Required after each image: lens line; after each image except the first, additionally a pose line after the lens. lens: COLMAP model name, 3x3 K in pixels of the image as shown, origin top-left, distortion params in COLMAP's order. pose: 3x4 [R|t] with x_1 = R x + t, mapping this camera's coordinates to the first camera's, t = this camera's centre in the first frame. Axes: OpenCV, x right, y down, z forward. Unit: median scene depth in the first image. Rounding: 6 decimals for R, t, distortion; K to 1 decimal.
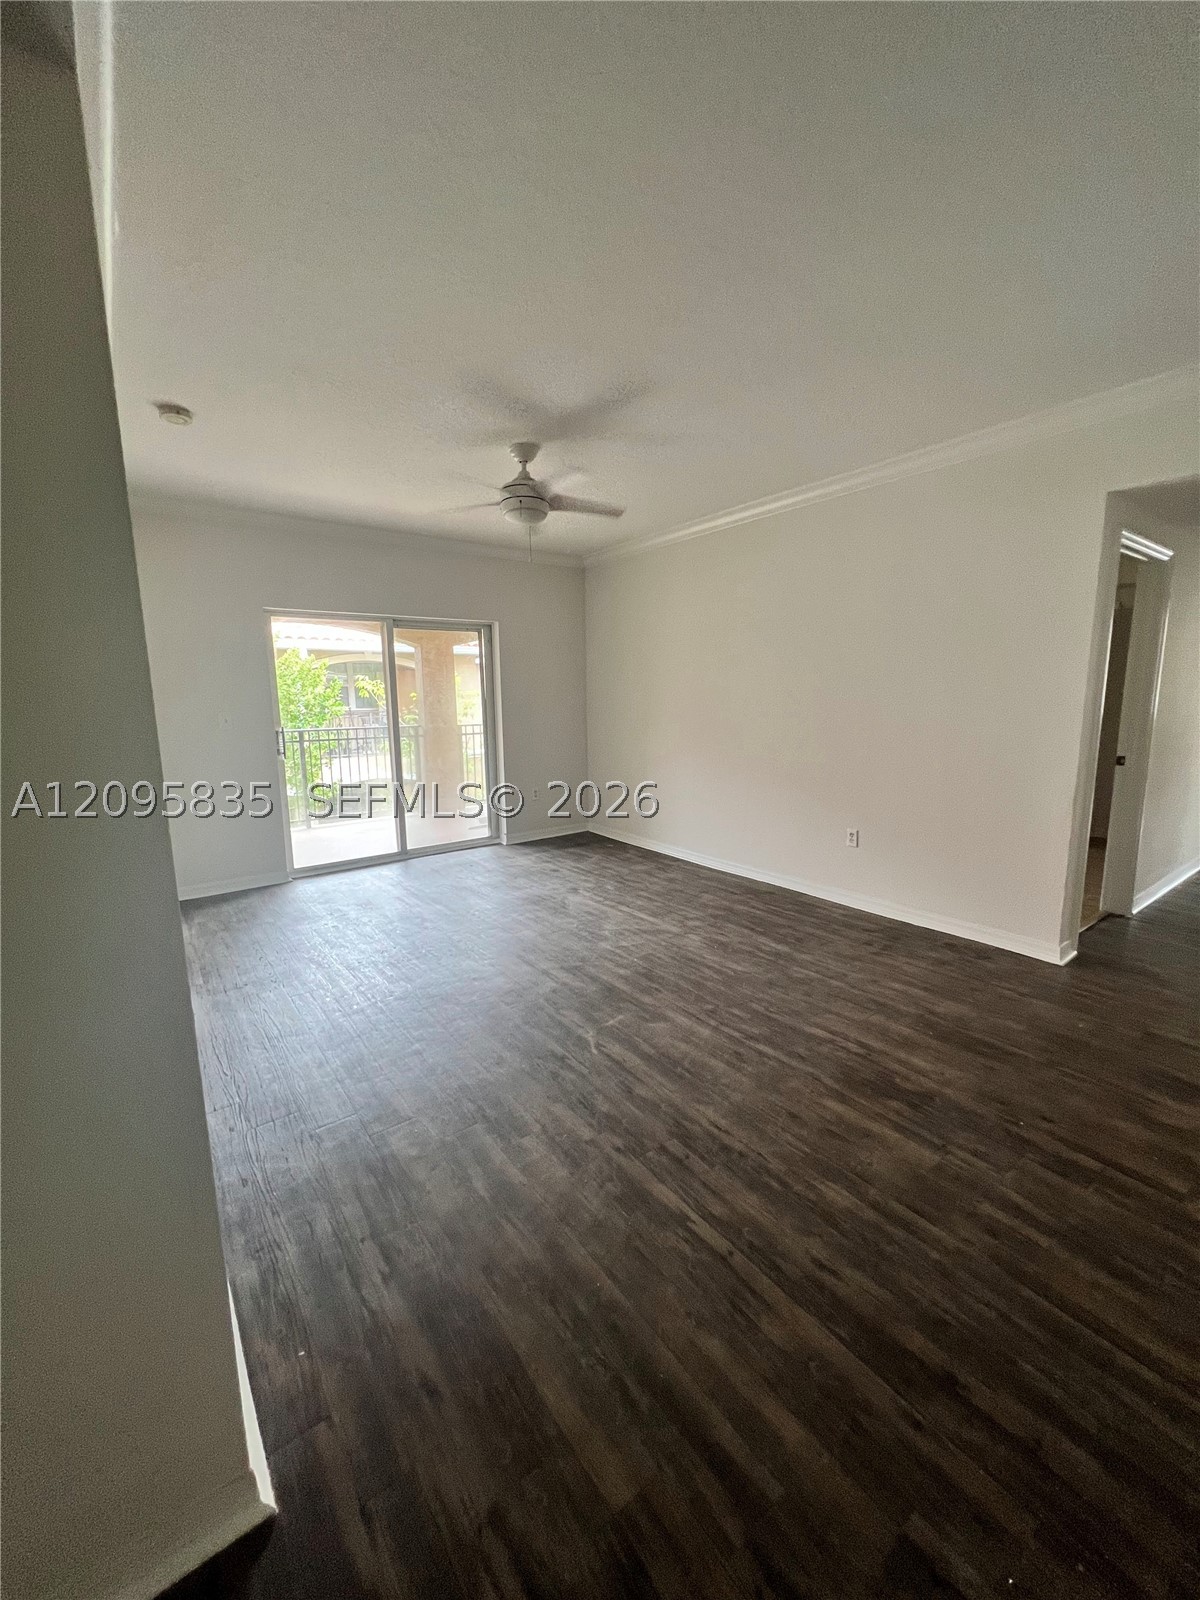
lens RADIAL K [[640.5, 0, 602.9], [0, 640.5, 796.1], [0, 0, 1]] dist [0.001303, 0.000007]
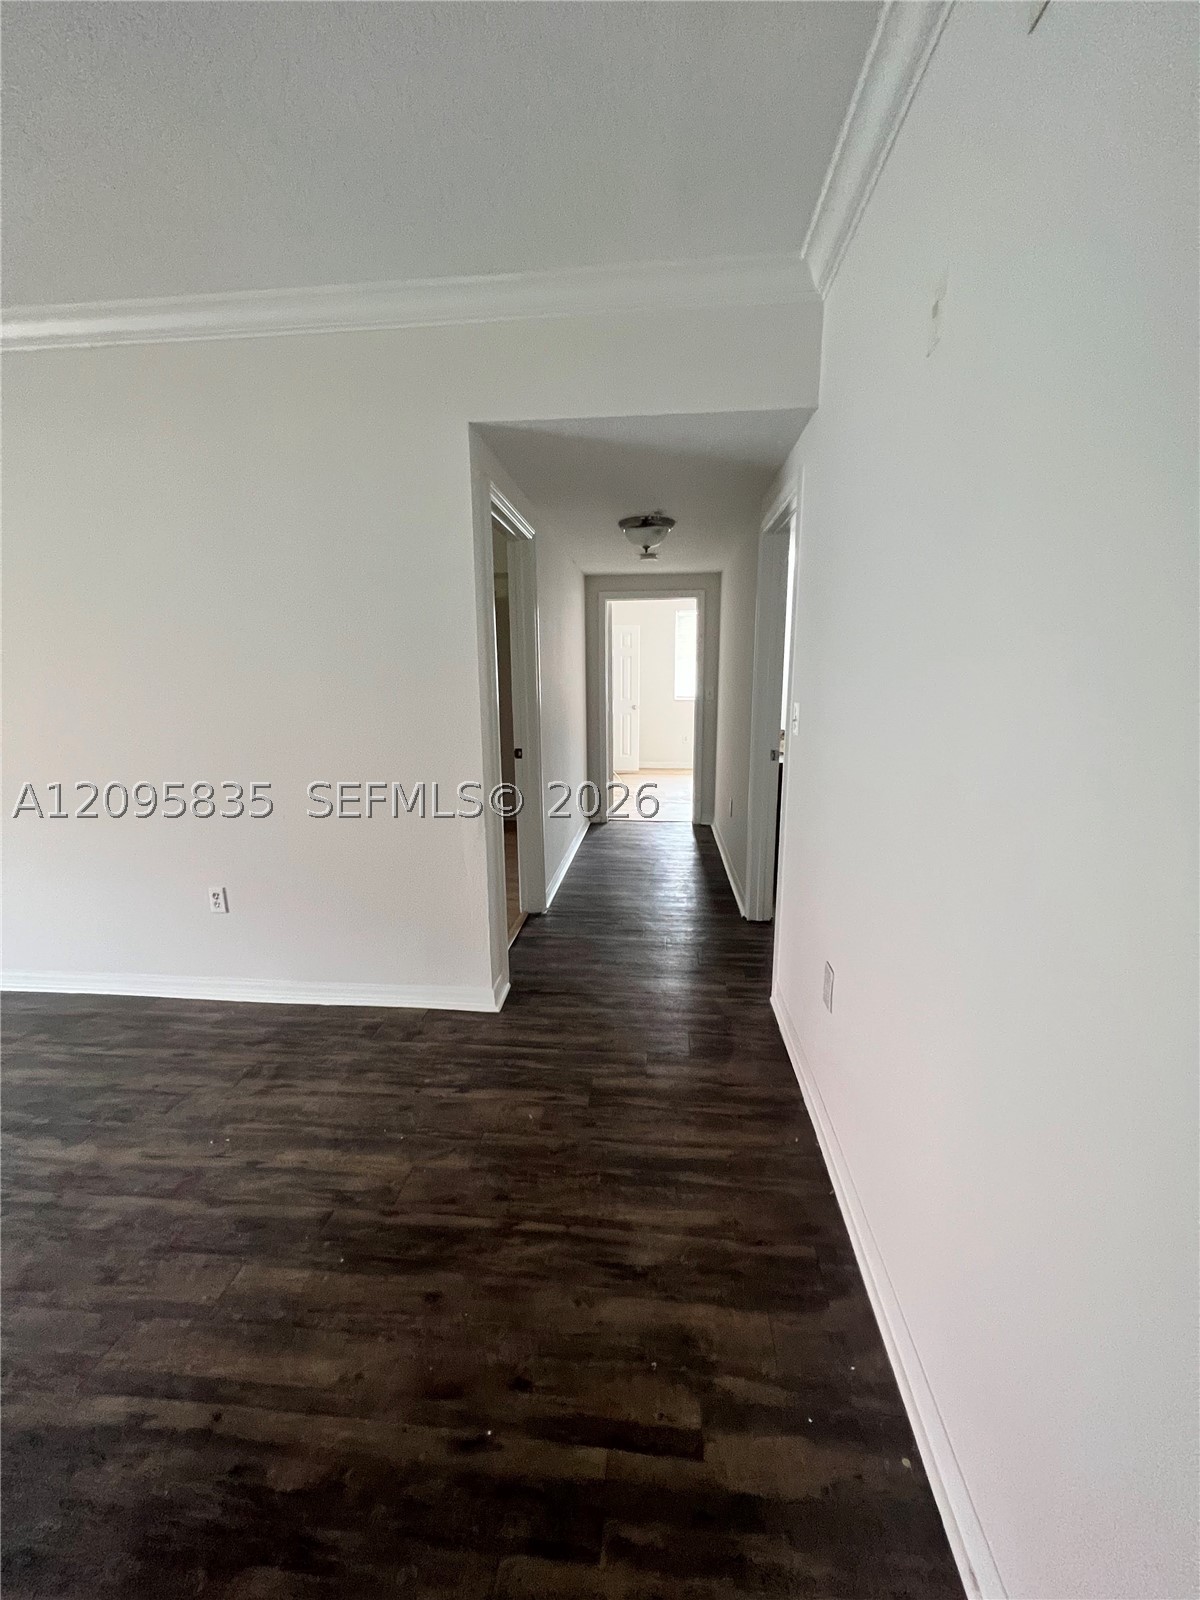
lens RADIAL K [[640.5, 0, 602.9], [0, 640.5, 796.1], [0, 0, 1]] dist [0.001303, 0.000007]
pose [[0.672946, -0.129488, 0.728270, 0.212893], [0.115671, 0.990868, 0.069295, -0.045312], [-0.730592, 0.037608, 0.681778, 0.289128]]
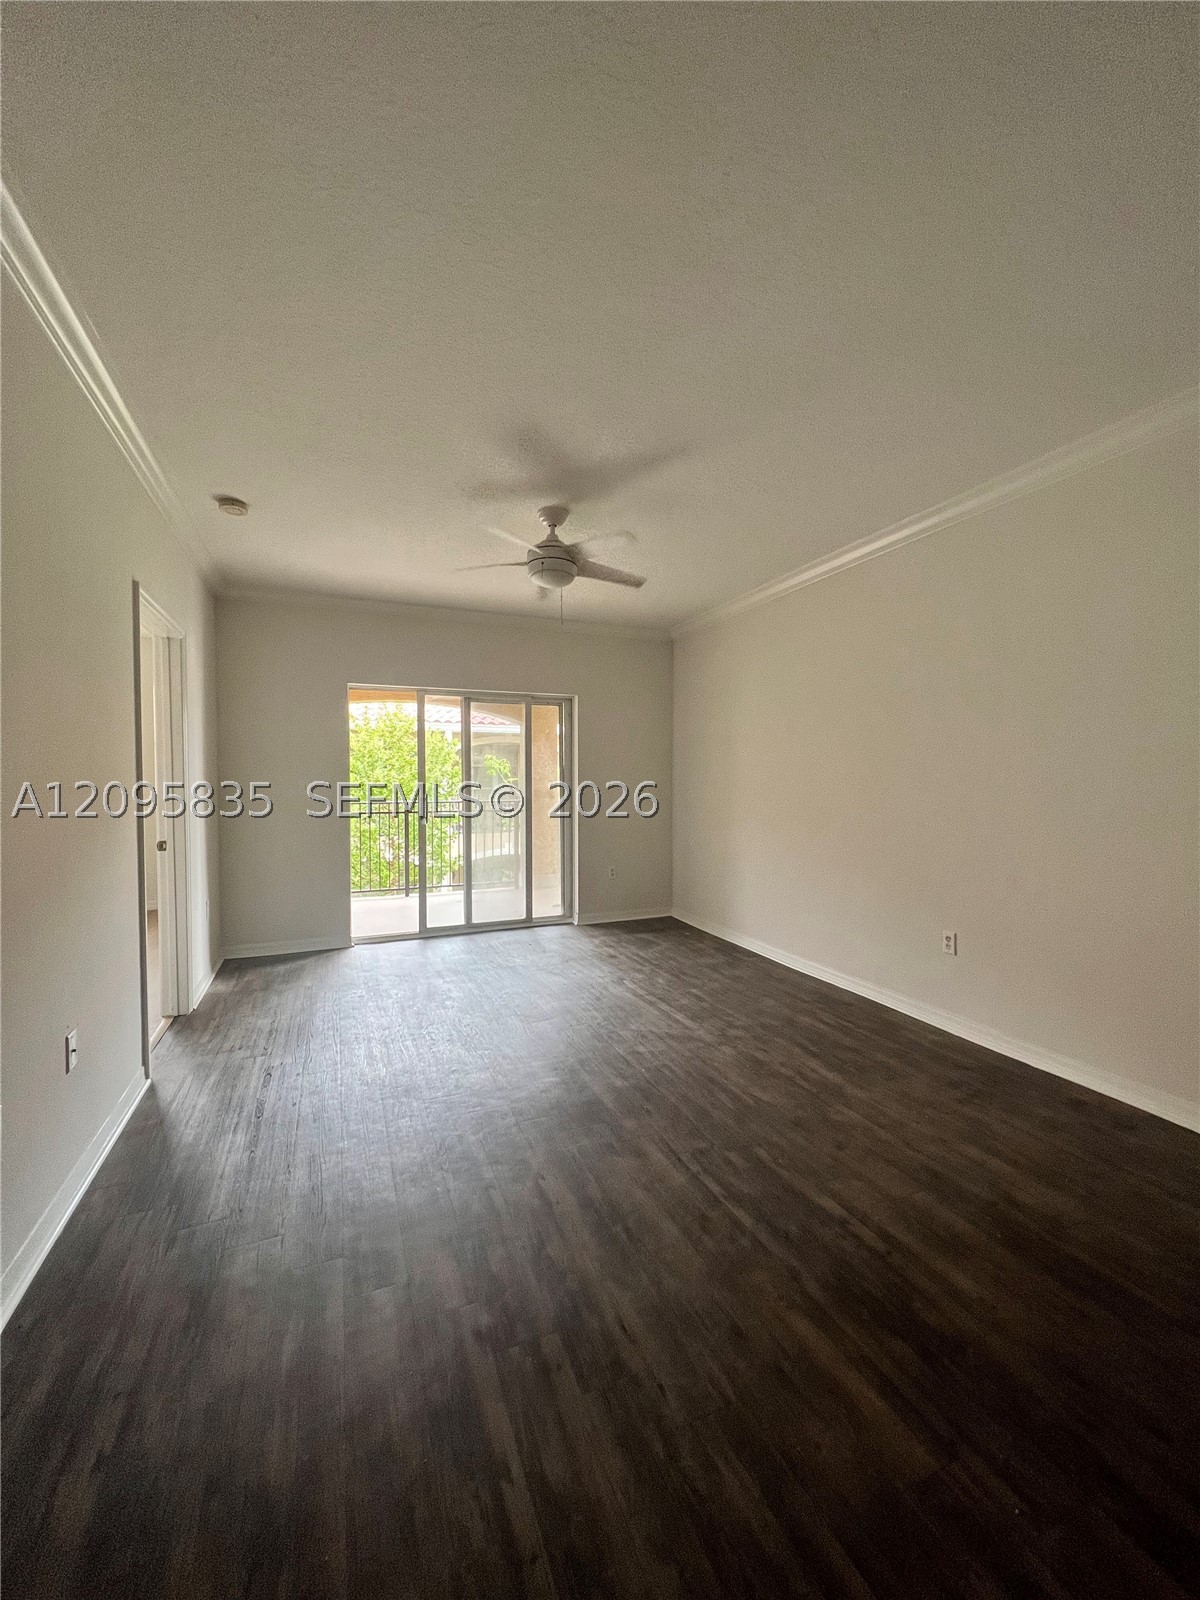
lens RADIAL K [[640.5, 0, 602.9], [0, 640.5, 796.1], [0, 0, 1]] dist [0.001303, 0.000007]
pose [[0.969918, 0.017963, -0.242767, 0.182372], [-0.049825, 0.990810, -0.125752, 0.007068], [0.238277, 0.134065, 0.961900, 0.121886]]
